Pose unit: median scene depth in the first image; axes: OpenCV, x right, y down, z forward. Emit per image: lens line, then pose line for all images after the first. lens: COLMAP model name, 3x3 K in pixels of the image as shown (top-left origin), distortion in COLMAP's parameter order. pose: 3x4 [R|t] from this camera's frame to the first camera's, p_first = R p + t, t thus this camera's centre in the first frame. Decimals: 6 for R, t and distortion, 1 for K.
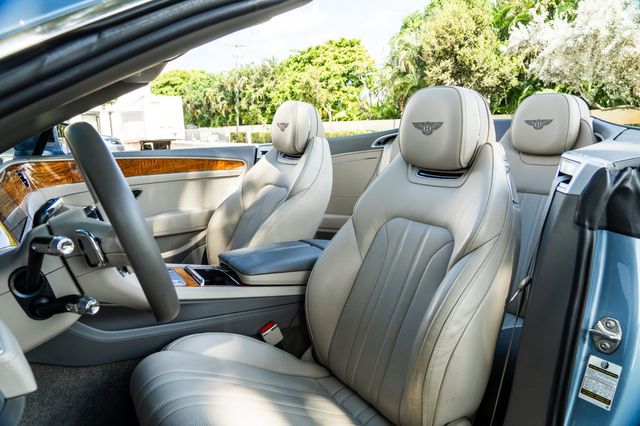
lens RADIAL K [[456.0, 0, 338.7], [0, 456.0, 214.3], [0, 0, 1]] dist [-0.009521, -0.001139]
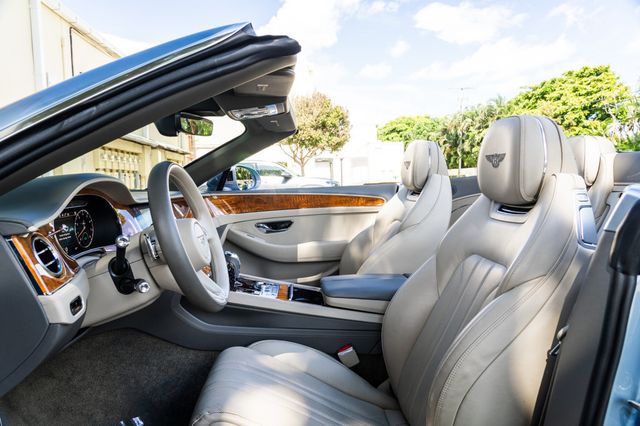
lens RADIAL K [[476.9, 0, 333.7], [0, 476.9, 212.0], [0, 0, 1]] dist [0.004570, 0.004531]
pose [[0.865436, 0.023733, -0.500456, 0.059149], [-0.075531, 0.993642, -0.083495, 0.003921], [0.495293, 0.110059, 0.861726, -0.002237]]
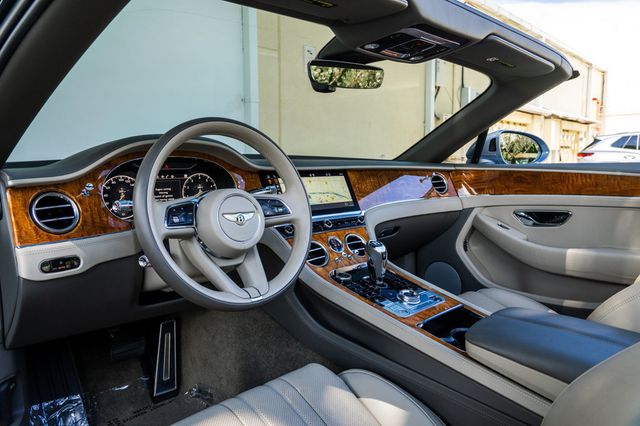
lens RADIAL K [[476.9, 0, 333.7], [0, 476.9, 212.0], [0, 0, 1]] dist [0.004570, 0.004531]
pose [[0.129732, 0.115234, -0.984830, 0.067165], [-0.181418, 0.979216, 0.090679, -0.012134], [0.974811, 0.166902, 0.147942, 0.106537]]
